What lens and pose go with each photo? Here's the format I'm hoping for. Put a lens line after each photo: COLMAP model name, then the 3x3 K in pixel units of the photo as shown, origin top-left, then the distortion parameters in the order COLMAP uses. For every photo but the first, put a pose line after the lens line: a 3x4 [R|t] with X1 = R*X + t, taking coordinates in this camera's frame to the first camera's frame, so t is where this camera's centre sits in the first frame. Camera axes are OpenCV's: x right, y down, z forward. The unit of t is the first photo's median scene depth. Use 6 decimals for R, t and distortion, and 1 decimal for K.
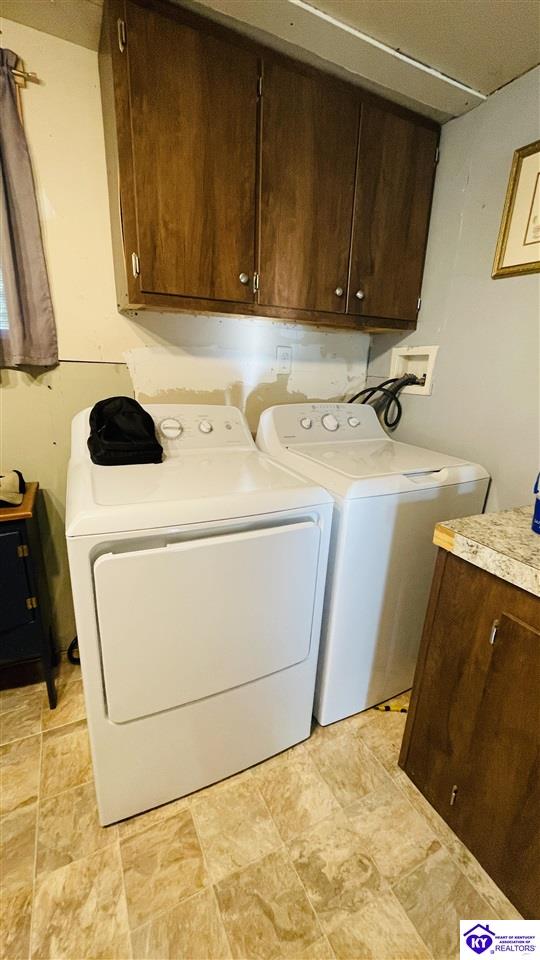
lens RADIAL K [[389.0, 0, 272.0], [0, 389.0, 480.2], [0, 0, 1]] dist [-0.000914, -0.000196]
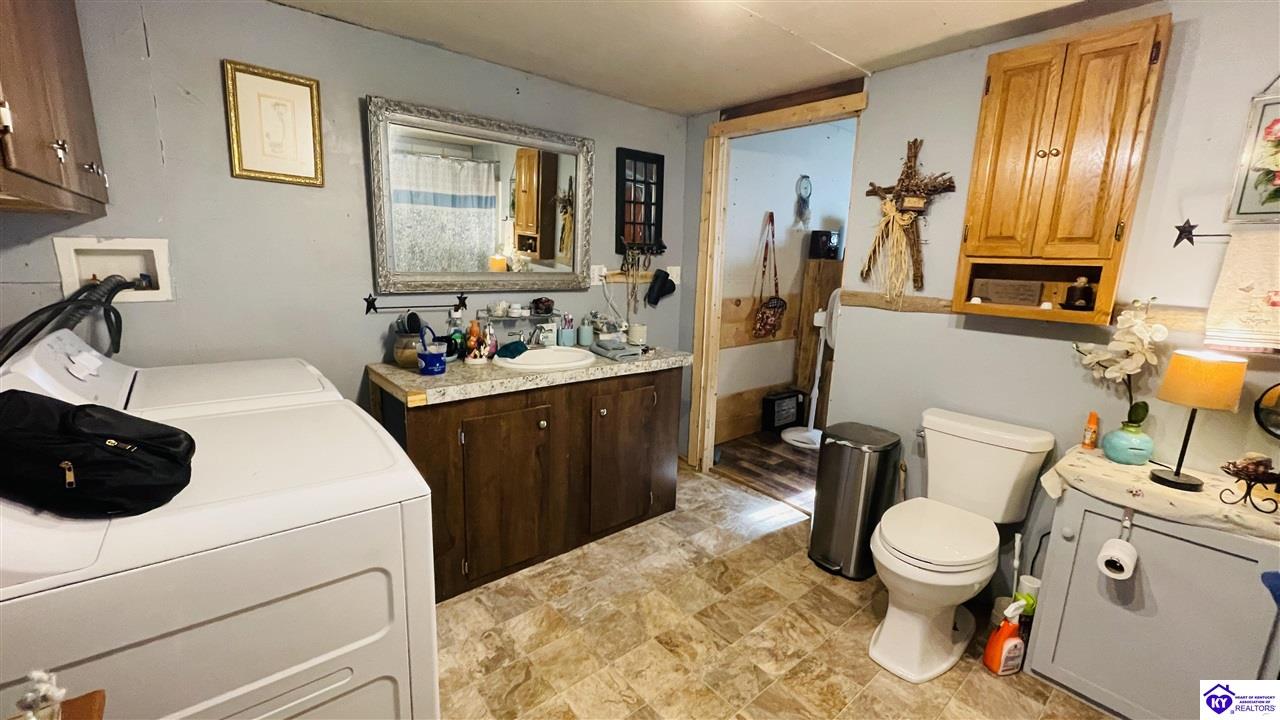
lens RADIAL K [[518.7, 0, 642.2], [0, 518.7, 359.3], [0, 0, 1]] dist [-0.000914, -0.000196]
pose [[-0.234774, -0.235203, 0.943165, -1.409321], [0.235086, 0.927743, 0.289875, -0.316177], [-0.943194, 0.289780, -0.162517, 0.515892]]
